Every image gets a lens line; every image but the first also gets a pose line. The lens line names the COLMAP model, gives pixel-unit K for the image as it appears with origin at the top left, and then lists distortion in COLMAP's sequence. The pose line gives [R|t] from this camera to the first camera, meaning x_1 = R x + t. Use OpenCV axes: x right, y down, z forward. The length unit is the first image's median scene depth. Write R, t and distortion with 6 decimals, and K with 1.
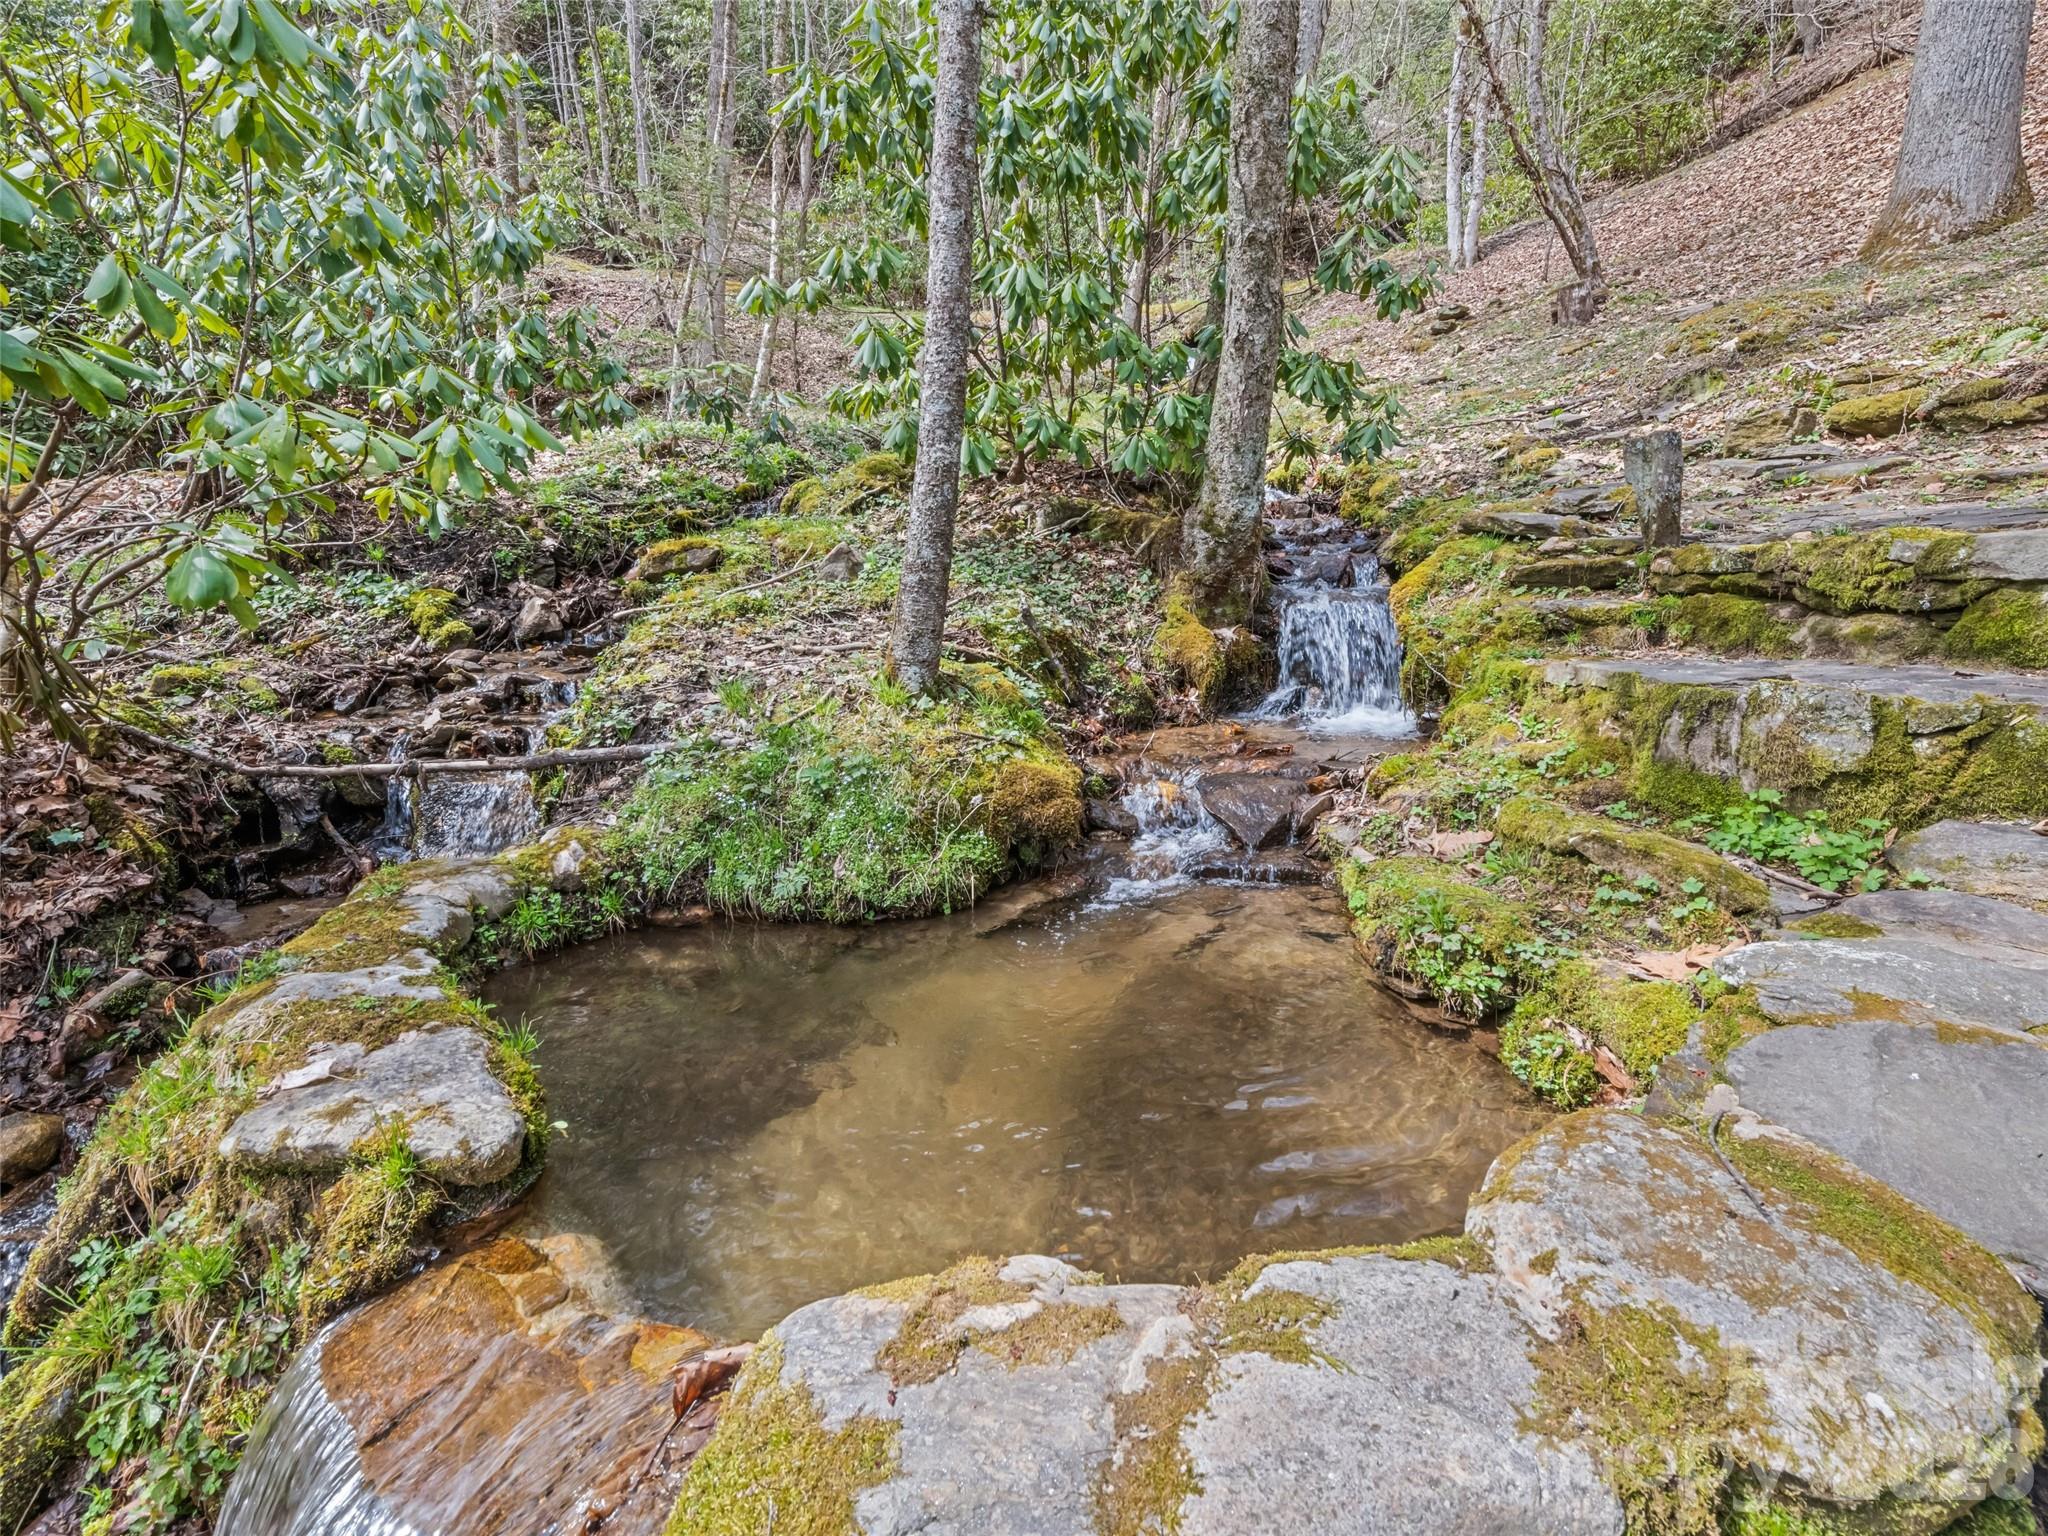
lens RADIAL K [[917.9, 0, 1023.9], [0, 917.9, 760.9], [0, 0, 1]] dist [0.014543, -0.005466]
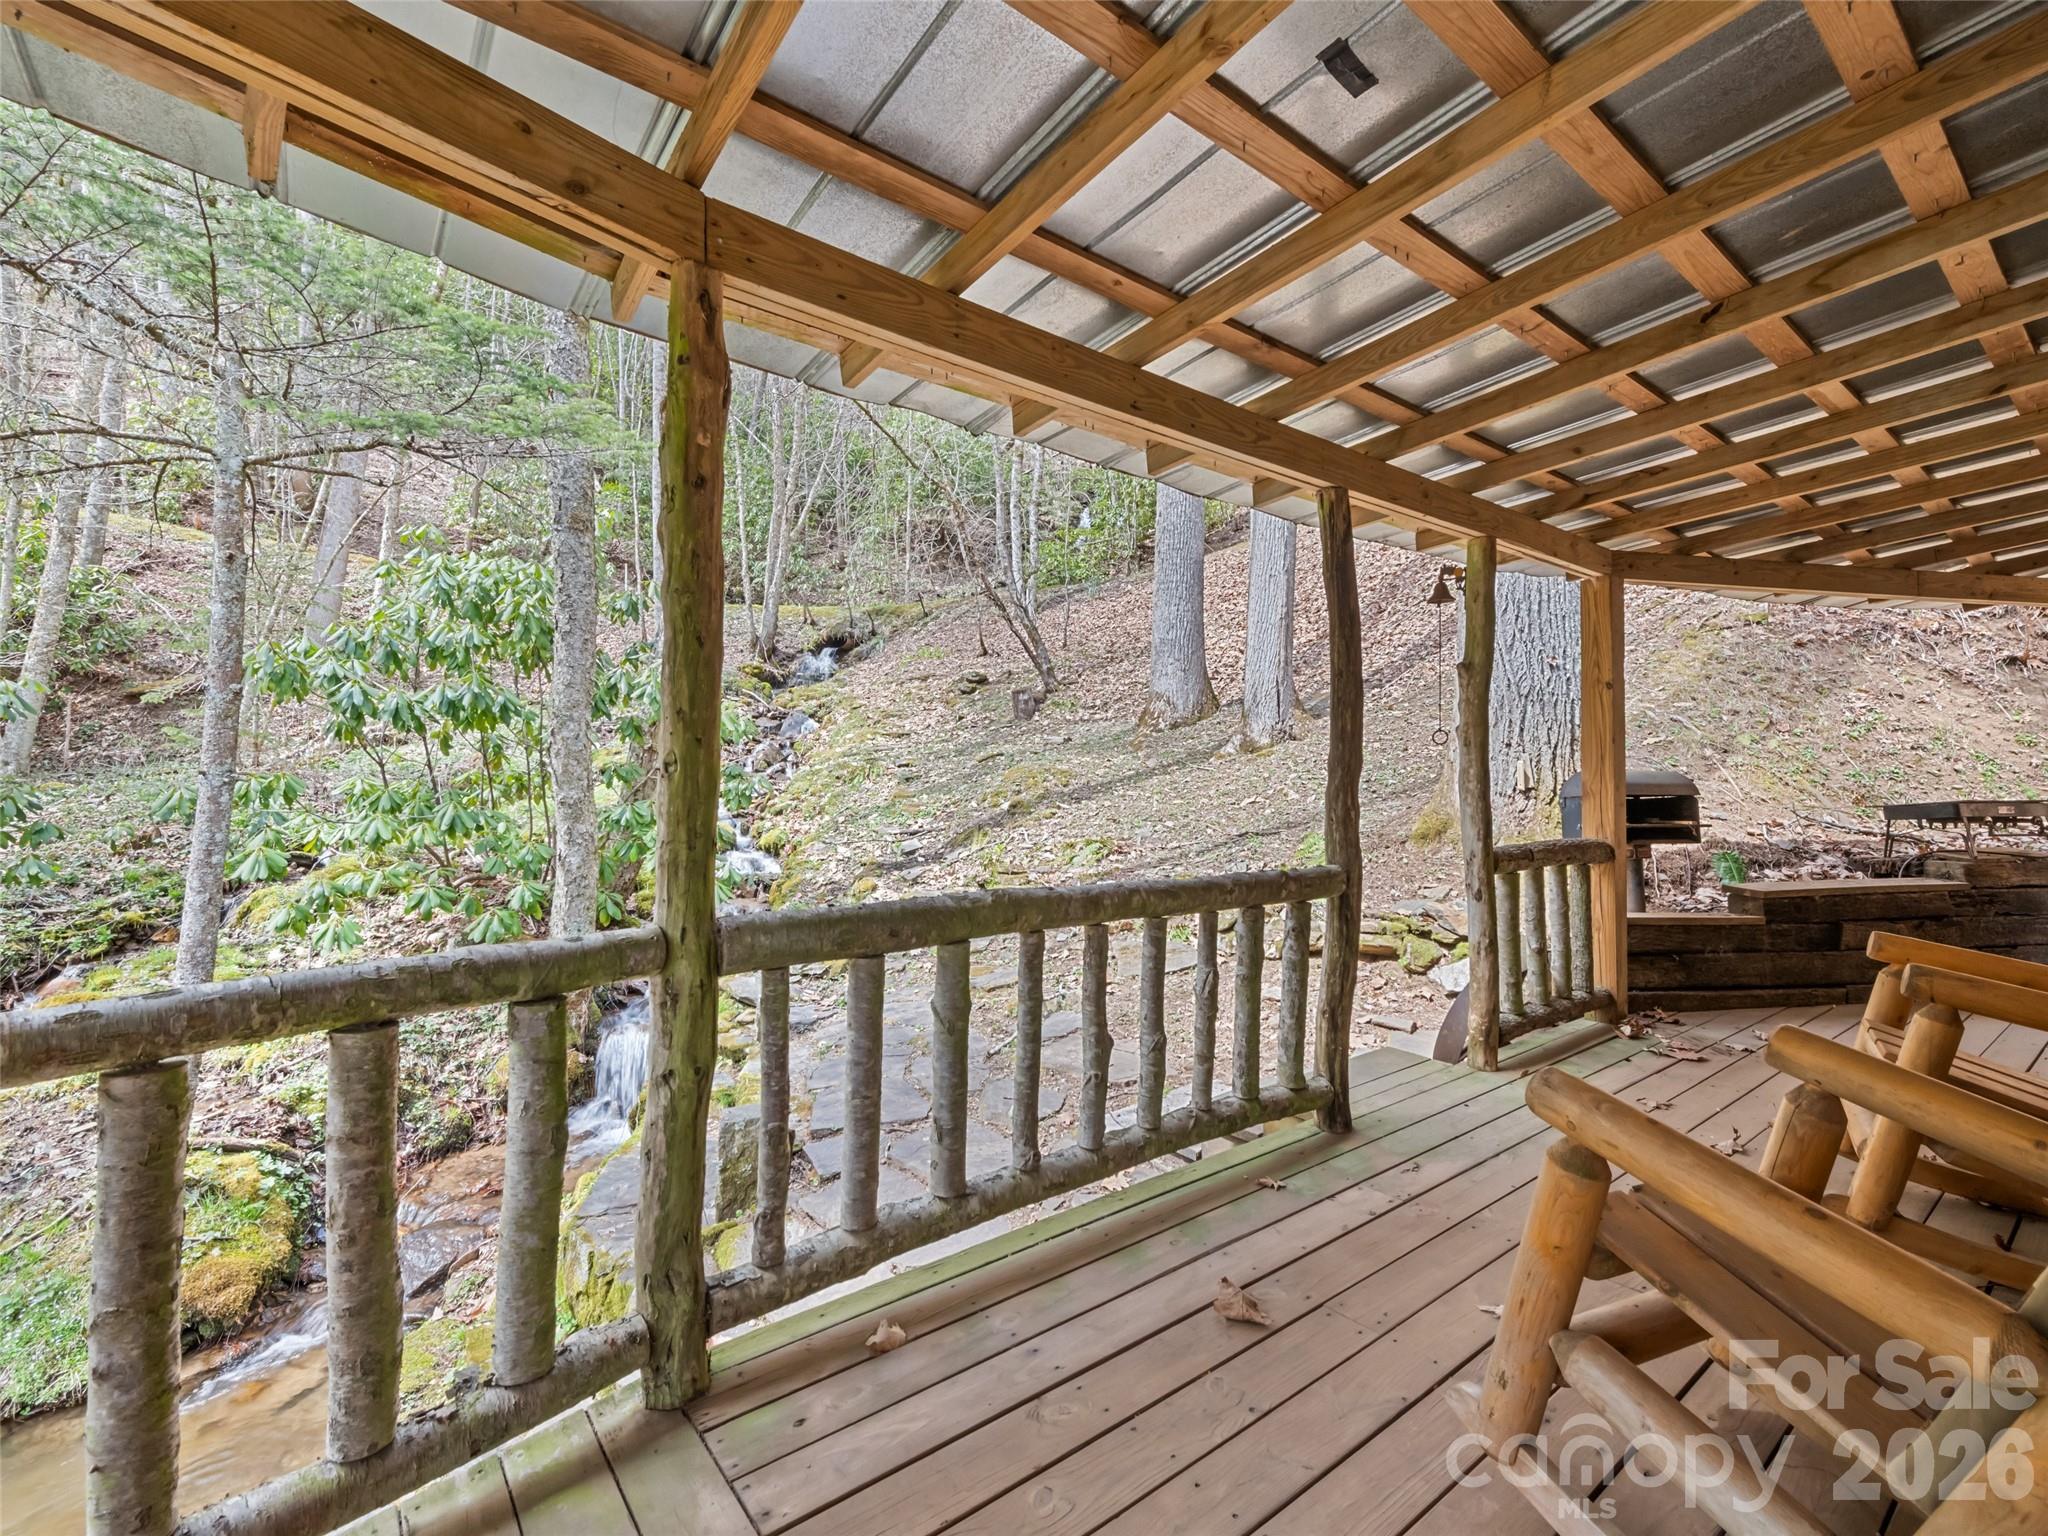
lens RADIAL K [[908.3, 0, 1024.0], [0, 908.3, 768.0], [0, 0, 1]] dist [0.016477, -0.006050]
pose [[0.961010, 0.037303, 0.273987, 0.567651], [0.019571, 0.979198, -0.201961, -0.311678], [-0.275821, 0.199448, 0.940289, -0.614481]]
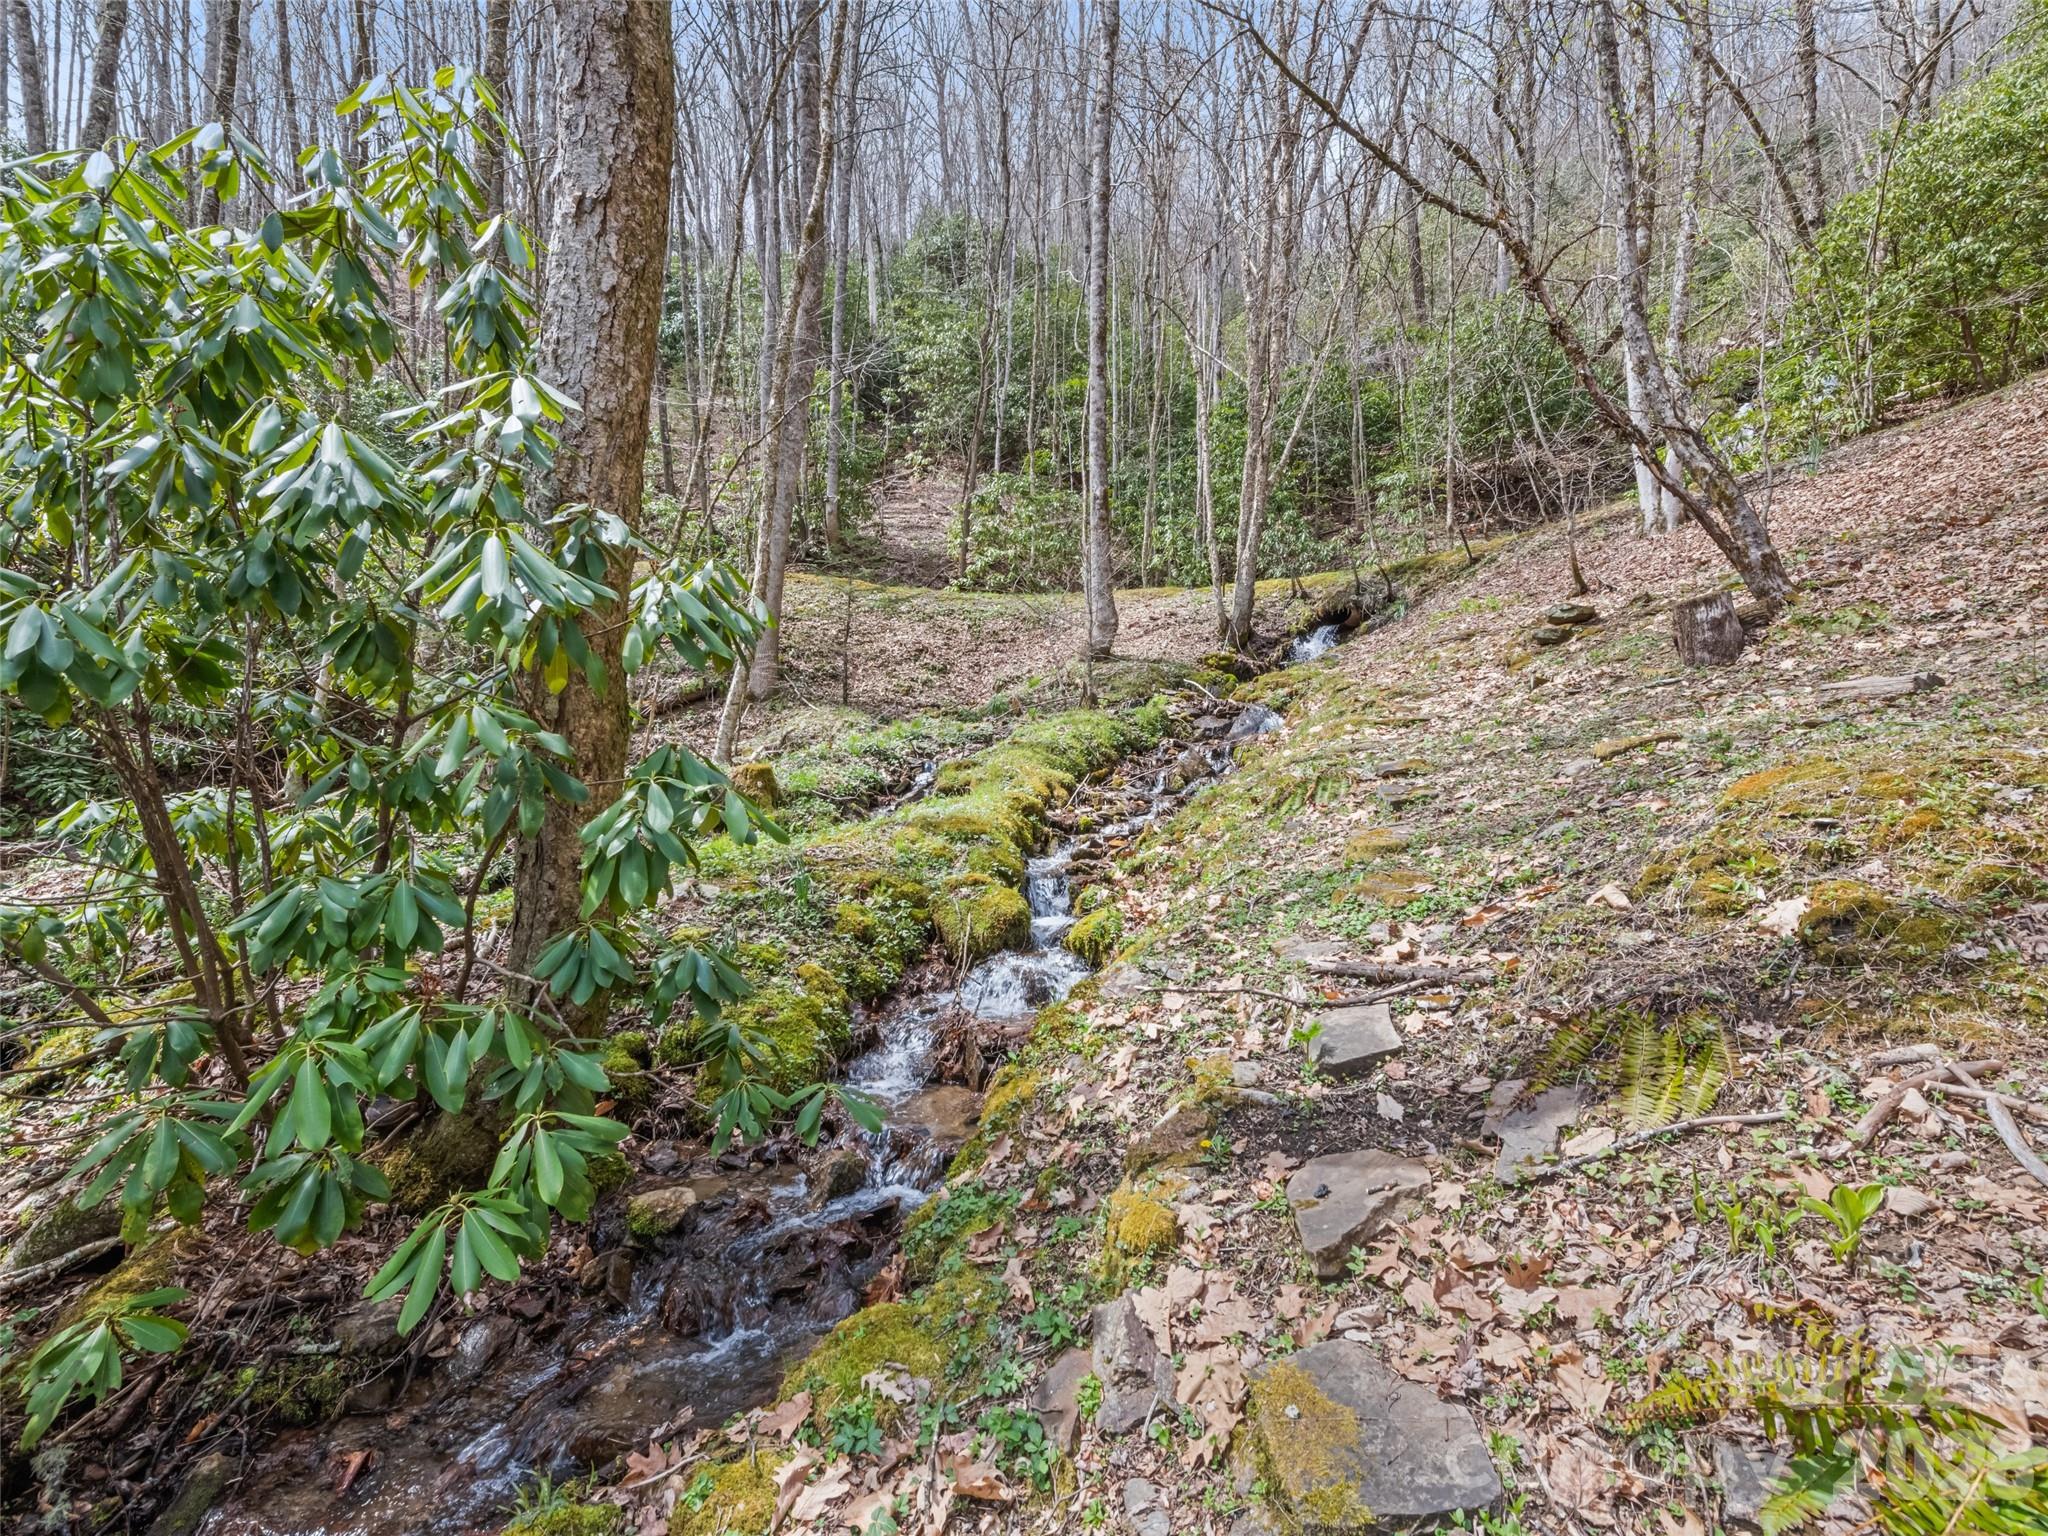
lens RADIAL K [[908.3, 0, 1024.0], [0, 908.3, 768.0], [0, 0, 1]] dist [0.016477, -0.006050]
pose [[0.954120, 0.023388, -0.298511, 0.873267], [-0.089918, 0.973310, -0.211145, -0.600039], [0.285605, 0.228299, 0.930757, 0.856693]]
